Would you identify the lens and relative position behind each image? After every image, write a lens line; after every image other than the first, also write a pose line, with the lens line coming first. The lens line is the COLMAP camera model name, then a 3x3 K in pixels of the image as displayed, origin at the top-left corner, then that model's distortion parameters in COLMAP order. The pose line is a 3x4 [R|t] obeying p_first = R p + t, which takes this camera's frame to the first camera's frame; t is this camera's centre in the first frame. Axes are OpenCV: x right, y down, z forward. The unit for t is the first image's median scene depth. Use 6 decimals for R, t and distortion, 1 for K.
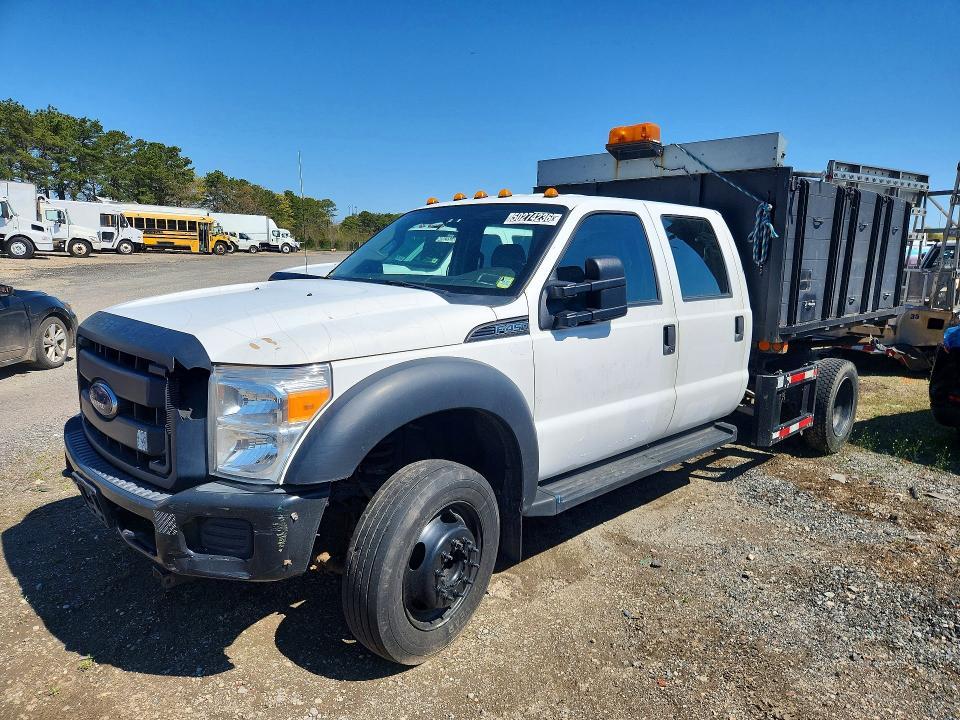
lens RADIAL K [[659.5, 0, 480.0], [0, 659.5, 360.0], [0, 0, 1]] dist [0.007188, -0.001880]
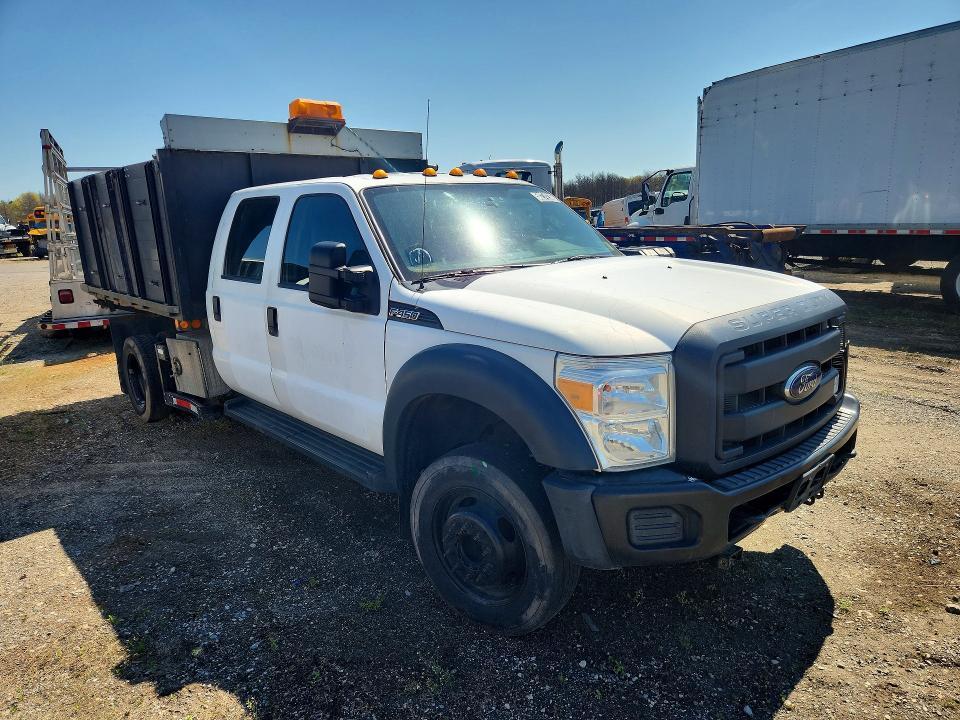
lens RADIAL K [[659.5, 0, 480.0], [0, 659.5, 360.0], [0, 0, 1]] dist [0.007188, -0.001880]
pose [[0.027742, -0.229649, 0.972878, -0.854738], [0.186191, 0.957408, 0.220688, -0.157859], [-0.982122, 0.175019, 0.069319, 0.775259]]
